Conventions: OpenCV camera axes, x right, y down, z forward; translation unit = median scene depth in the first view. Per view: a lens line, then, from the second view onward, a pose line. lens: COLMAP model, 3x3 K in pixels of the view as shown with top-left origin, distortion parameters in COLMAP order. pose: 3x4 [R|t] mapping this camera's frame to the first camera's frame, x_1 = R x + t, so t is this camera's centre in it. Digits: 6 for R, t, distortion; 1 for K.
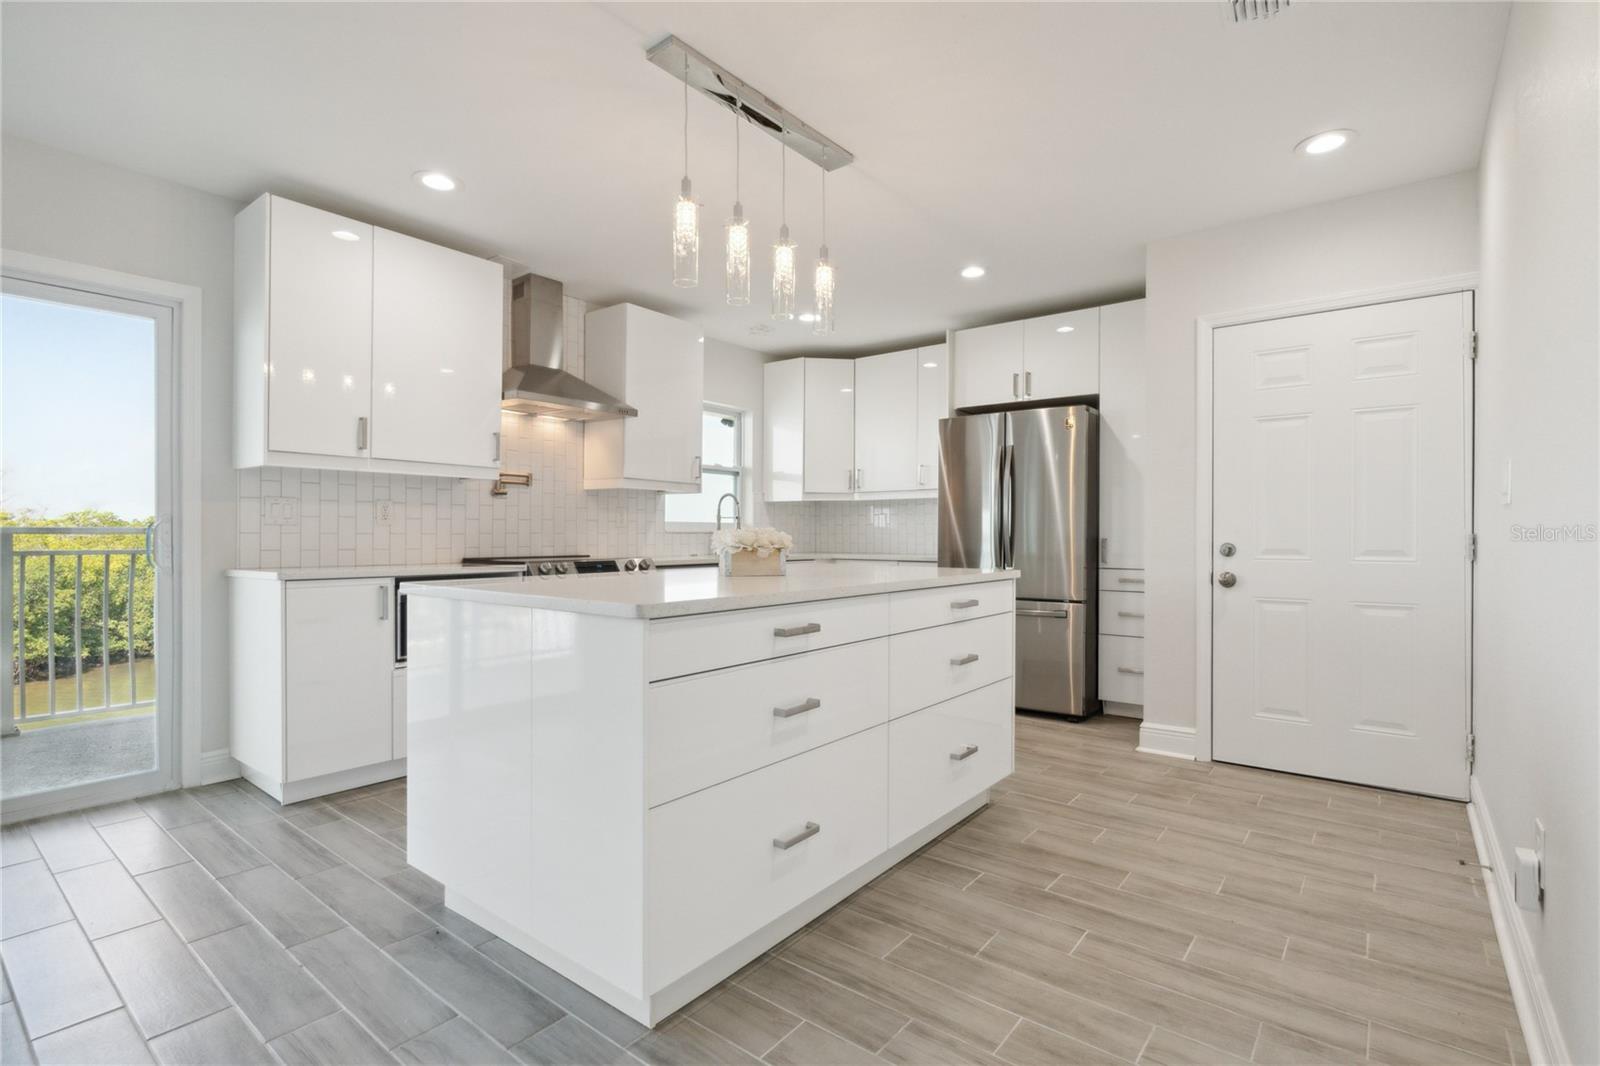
lens RADIAL K [[735.3, 0, 812.8], [0, 735.3, 531.2], [0, 0, 1]] dist [-0.008707, 0.002710]
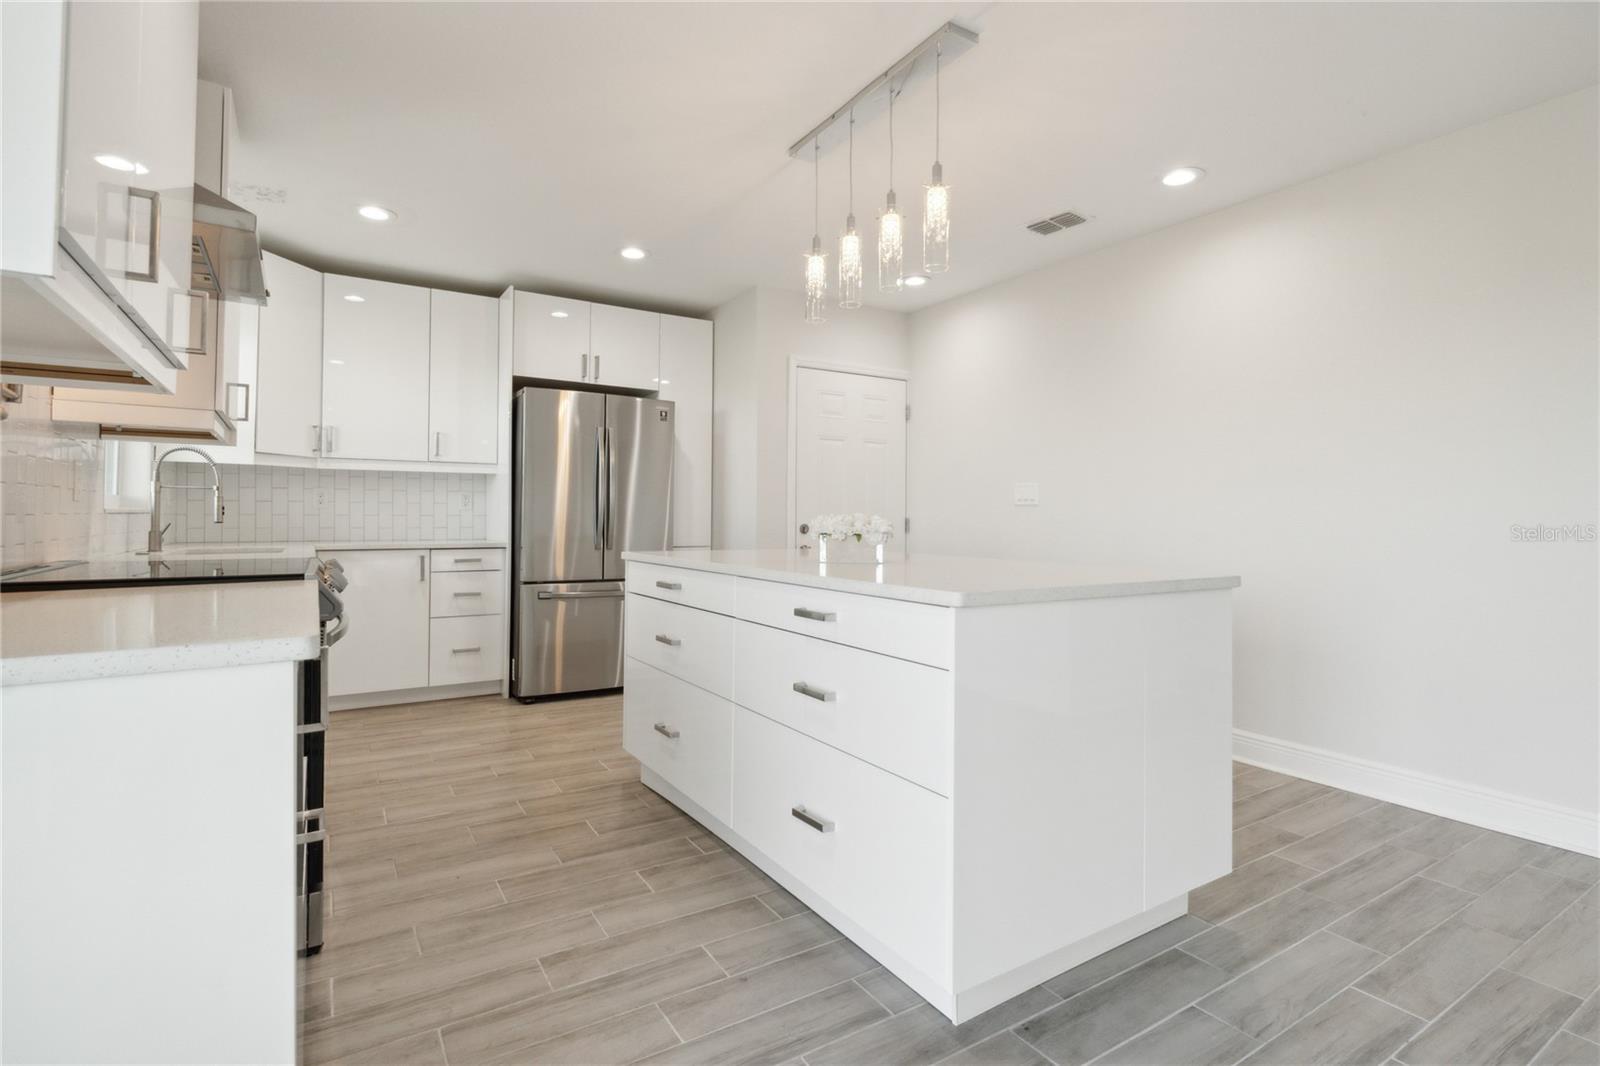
lens RADIAL K [[735.3, 0, 774.9], [0, 735.3, 511.5], [0, 0, 1]] dist [-0.008707, 0.002710]
pose [[0.362213, 0.007597, 0.932064, -0.598069], [-0.006817, 0.999962, -0.005502, 0.001152], [-0.932070, -0.004361, 0.362251, 0.434094]]
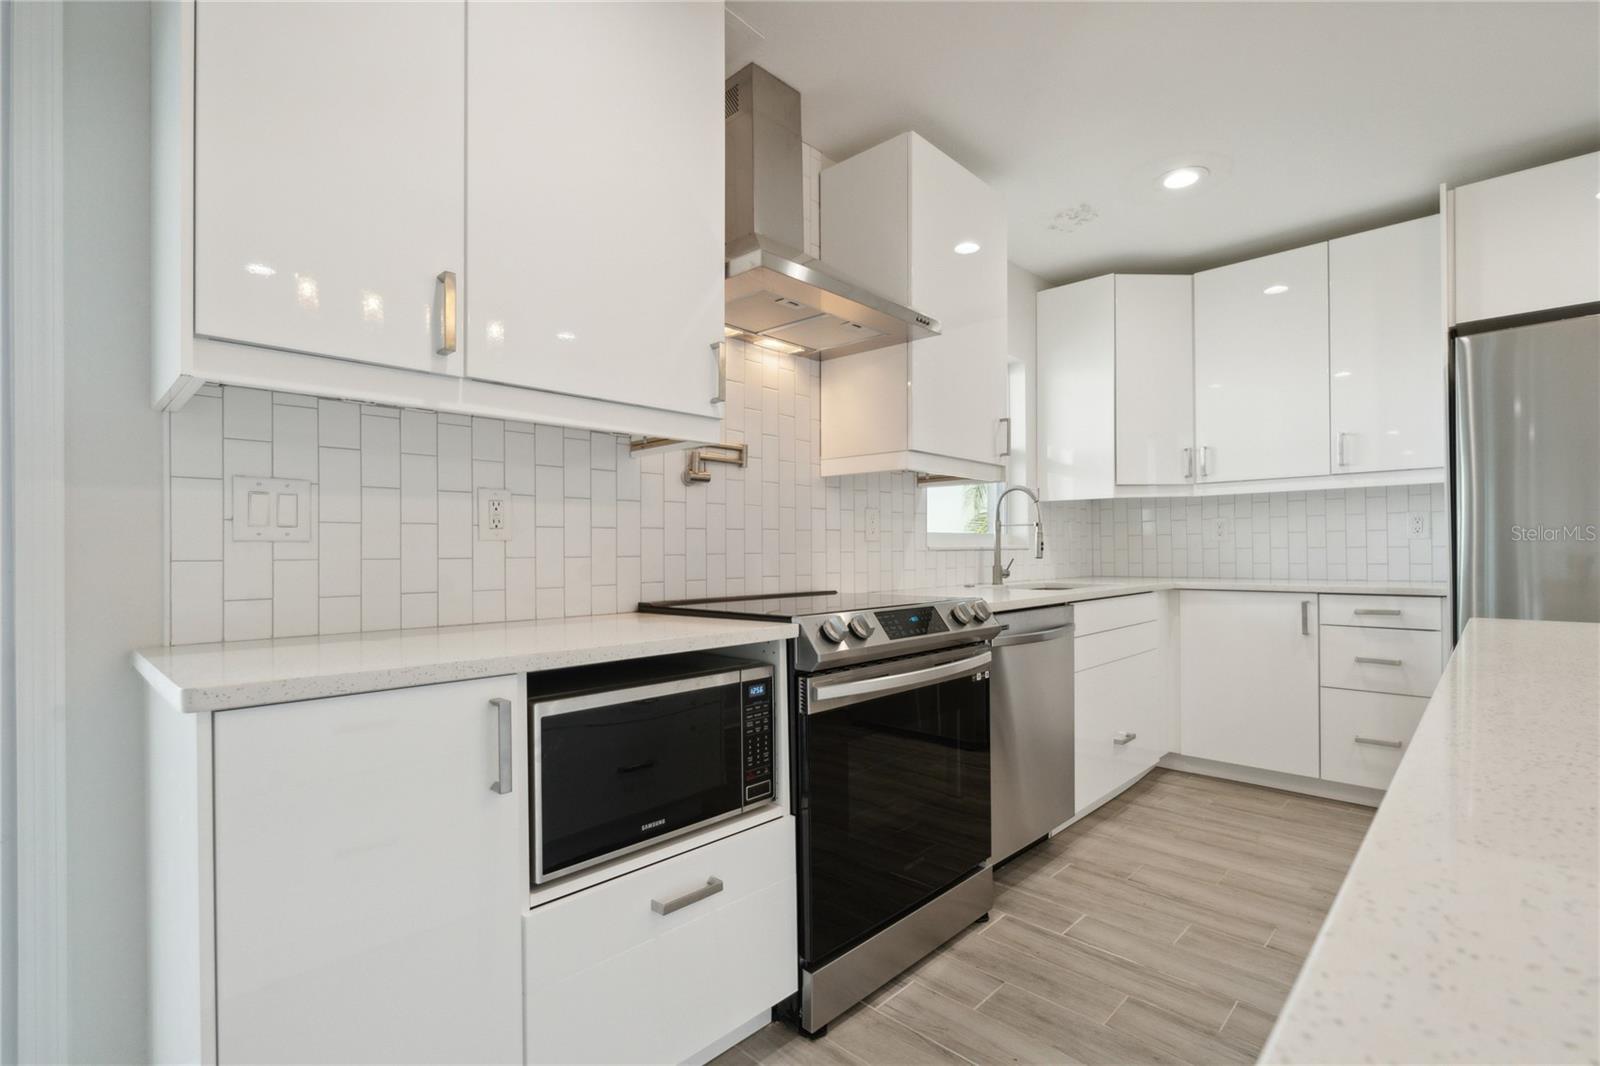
lens RADIAL K [[735.3, 0, 825.4], [0, 735.3, 544.6], [0, 0, 1]] dist [-0.008707, 0.002710]
pose [[0.995582, -0.010139, -0.093345, -0.269592], [0.009795, 0.999943, -0.004136, -0.000833], [0.093381, 0.003203, 0.995625, 0.450965]]
